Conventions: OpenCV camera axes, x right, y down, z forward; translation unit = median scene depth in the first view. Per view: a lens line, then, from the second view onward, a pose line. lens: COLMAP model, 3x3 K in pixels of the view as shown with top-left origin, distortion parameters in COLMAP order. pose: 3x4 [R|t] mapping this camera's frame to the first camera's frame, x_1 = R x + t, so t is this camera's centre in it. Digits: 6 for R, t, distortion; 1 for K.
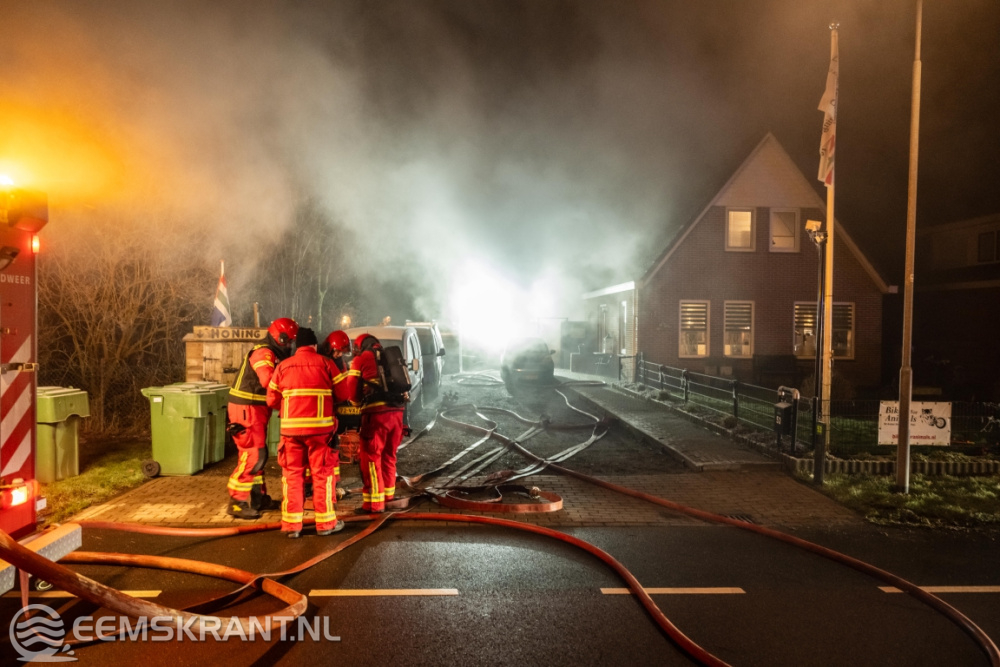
lens RADIAL K [[678.3, 0, 493.3], [0, 678.3, 331.3], [0, 0, 1]] dist [-0.007082, -0.007453]
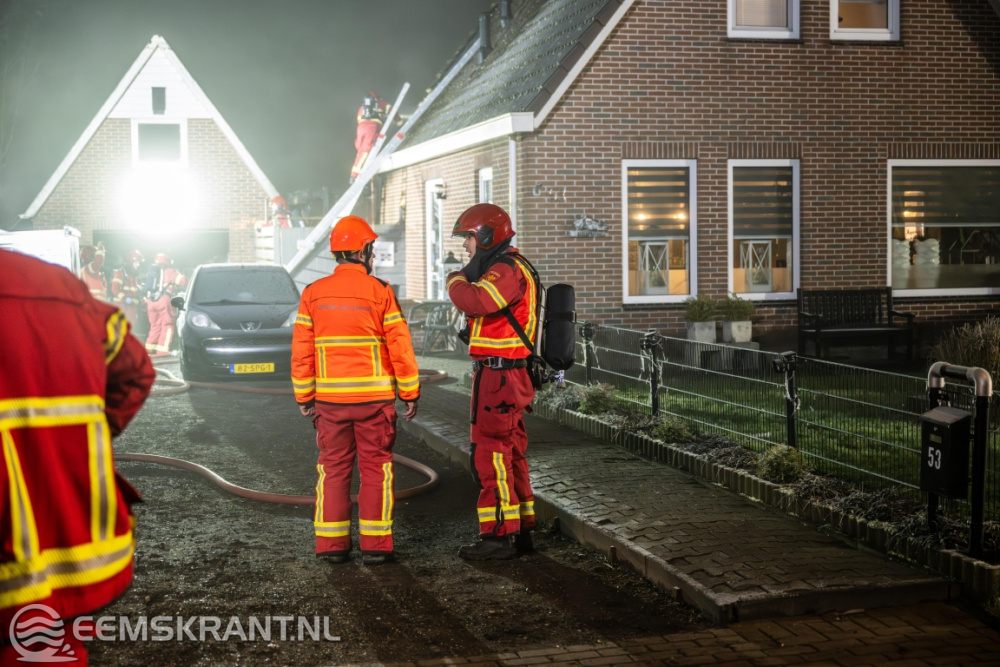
lens RADIAL K [[1521.7, 0, 496.6], [0, 1521.7, 332.4], [0, 0, 1]] dist [0.001616, 0.000000]
pose [[0.979591, -0.036693, 0.197624, 0.036408], [0.027662, 0.998451, 0.048267, 0.018035], [-0.199089, -0.041815, 0.979089, 0.230749]]
